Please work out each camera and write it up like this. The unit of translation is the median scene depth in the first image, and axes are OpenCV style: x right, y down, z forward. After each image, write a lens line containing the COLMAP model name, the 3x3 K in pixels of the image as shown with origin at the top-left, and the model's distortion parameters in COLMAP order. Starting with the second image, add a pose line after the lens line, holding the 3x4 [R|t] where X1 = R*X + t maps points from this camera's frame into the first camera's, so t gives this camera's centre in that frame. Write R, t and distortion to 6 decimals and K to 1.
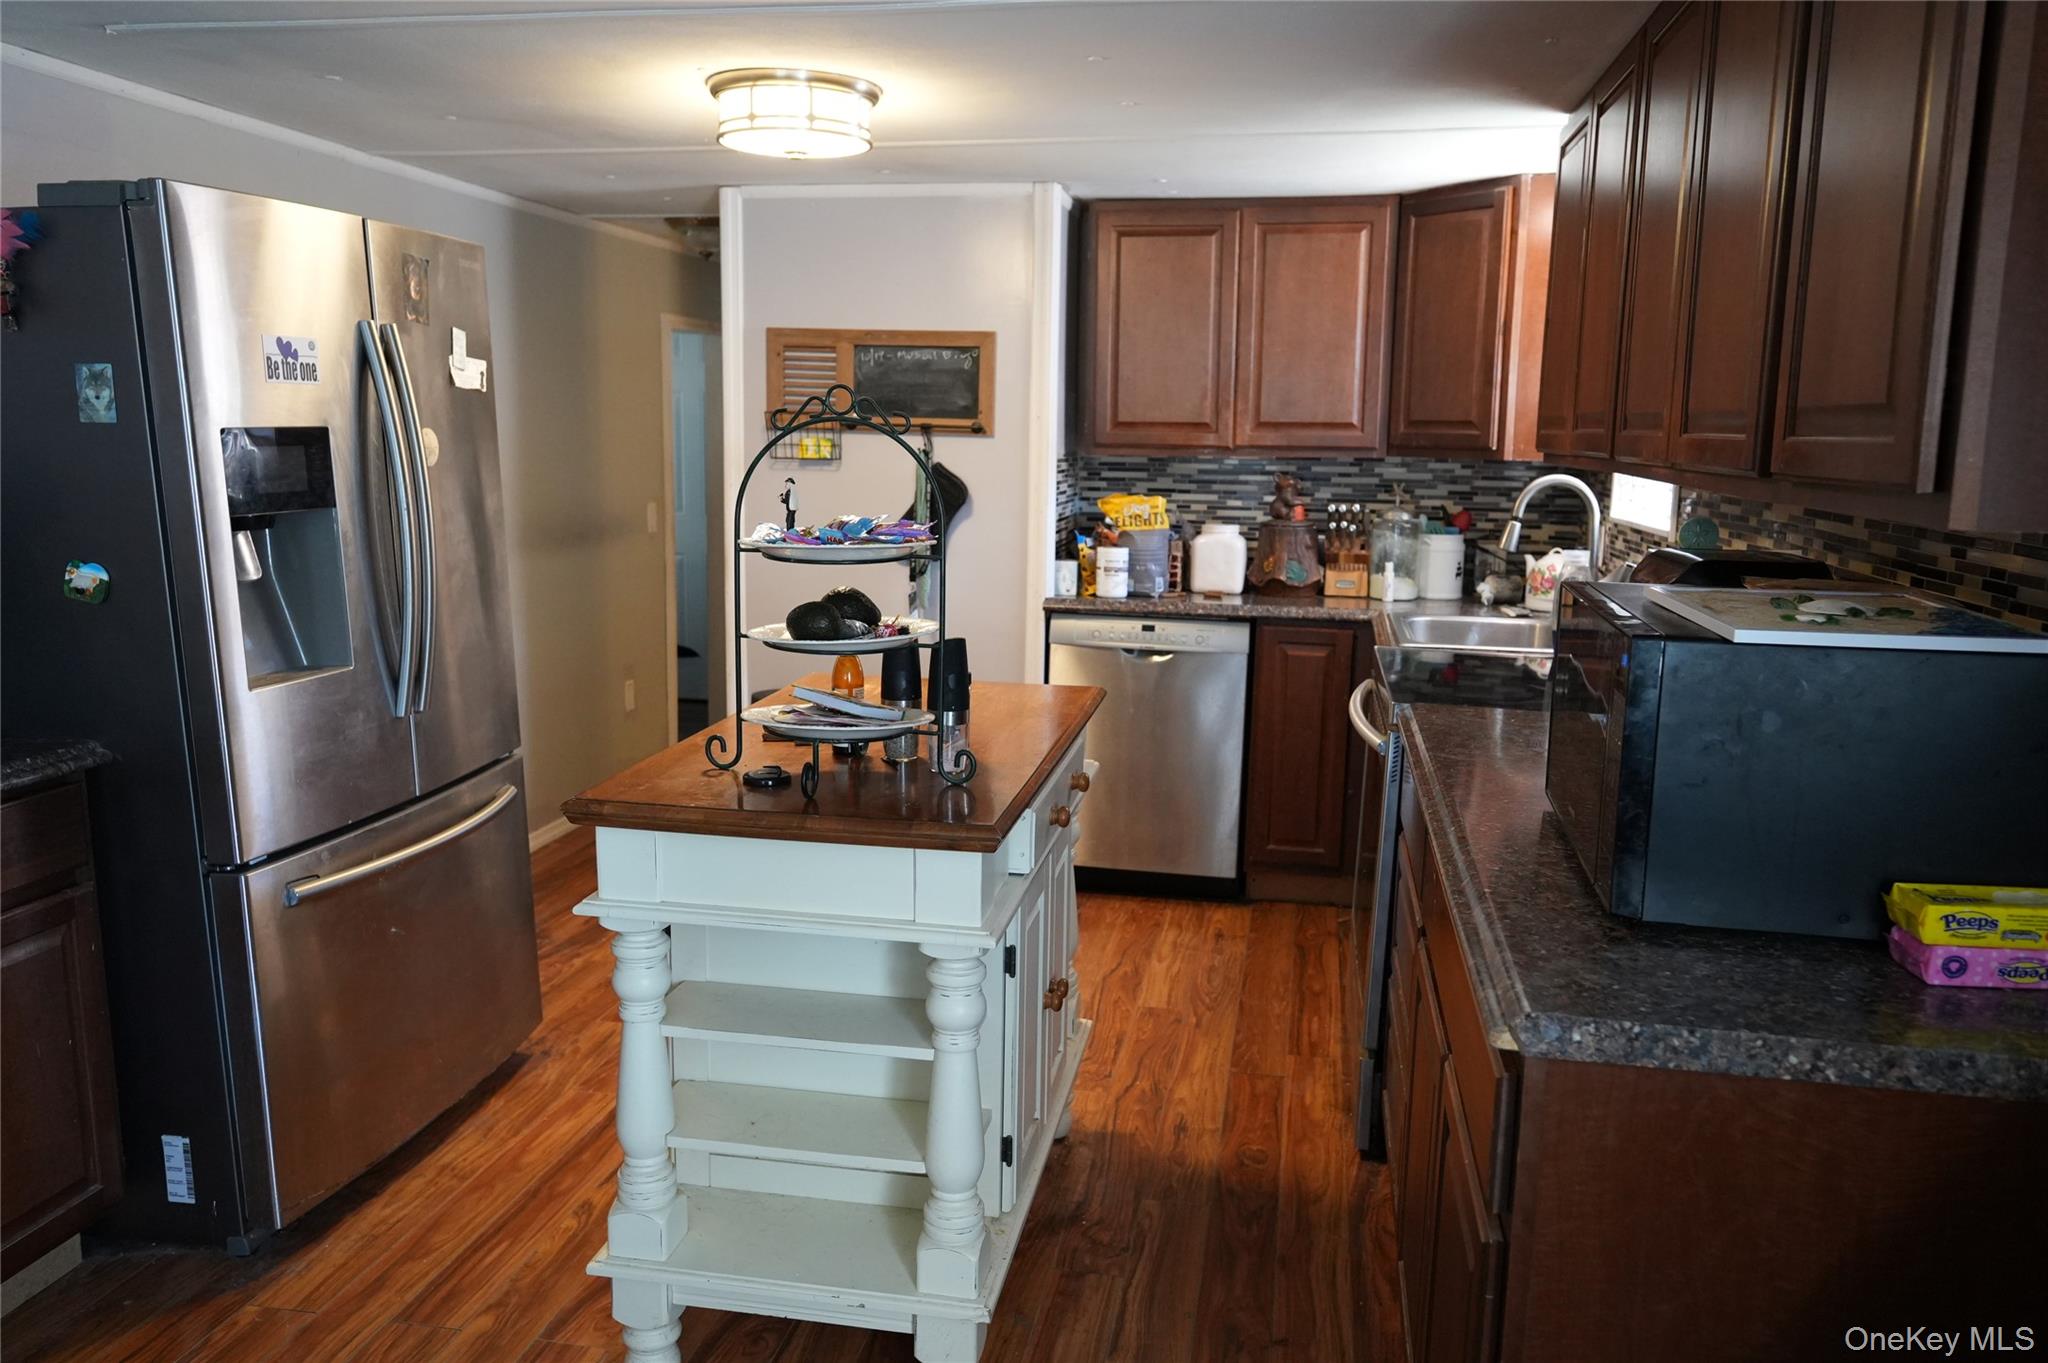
lens RADIAL K [[1511.2, 0, 1027.8], [0, 1511.2, 681.0], [0, 0, 1]] dist [0.005929, 0.005049]
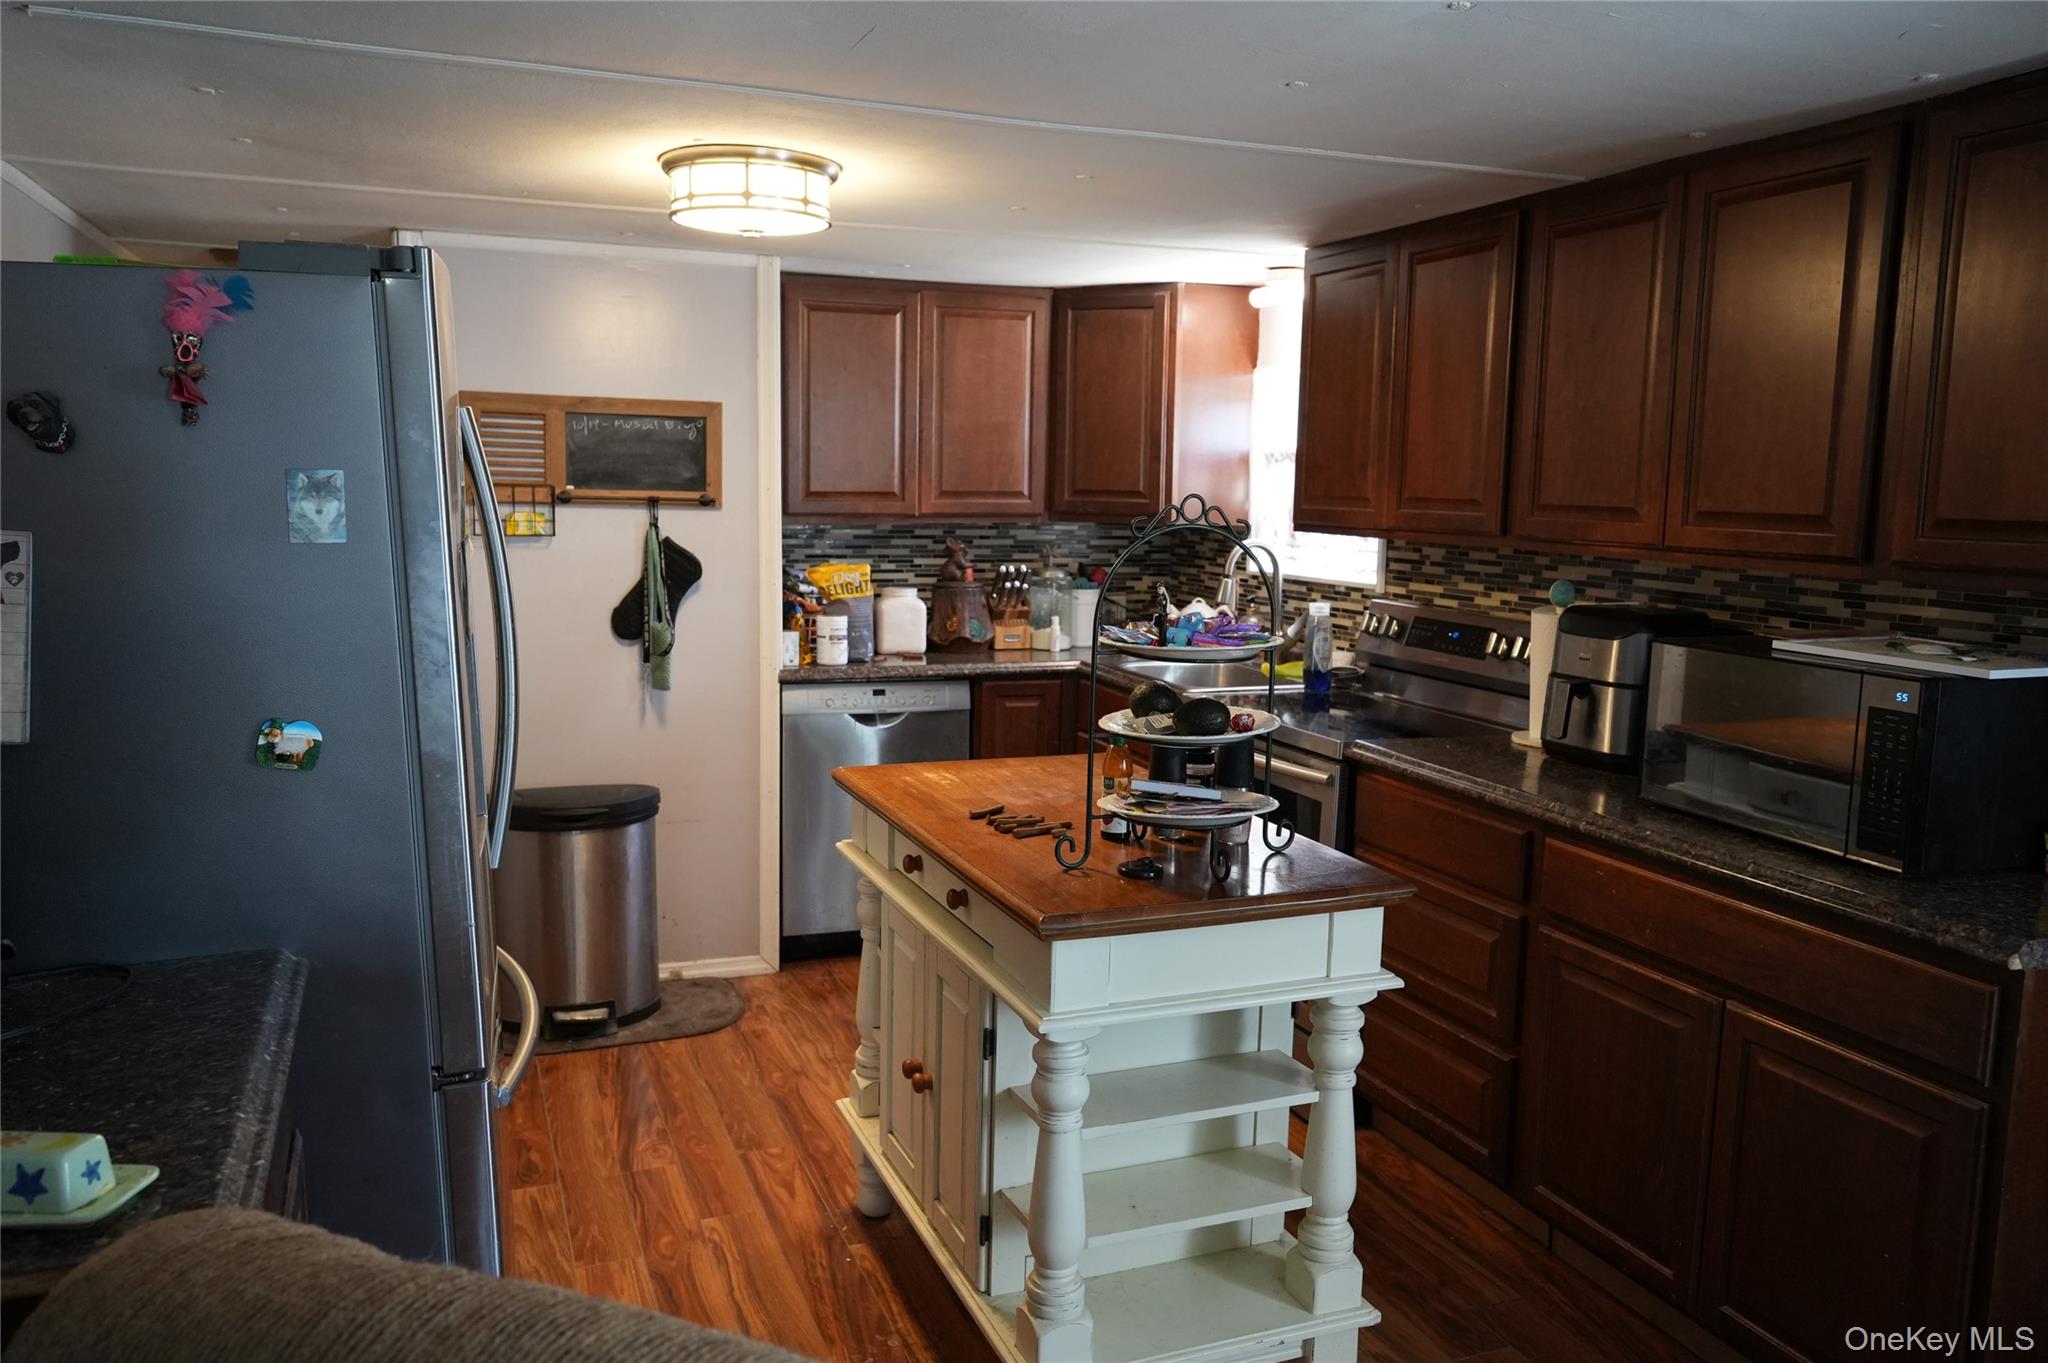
lens RADIAL K [[1511.2, 0, 1019.5], [0, 1511.2, 685.9], [0, 0, 1]] dist [0.005929, 0.005049]
pose [[0.848517, -0.075175, 0.523801, -0.374642], [0.085482, 0.996329, 0.004518, -0.035646], [-0.522218, 0.040942, 0.851829, 0.072709]]
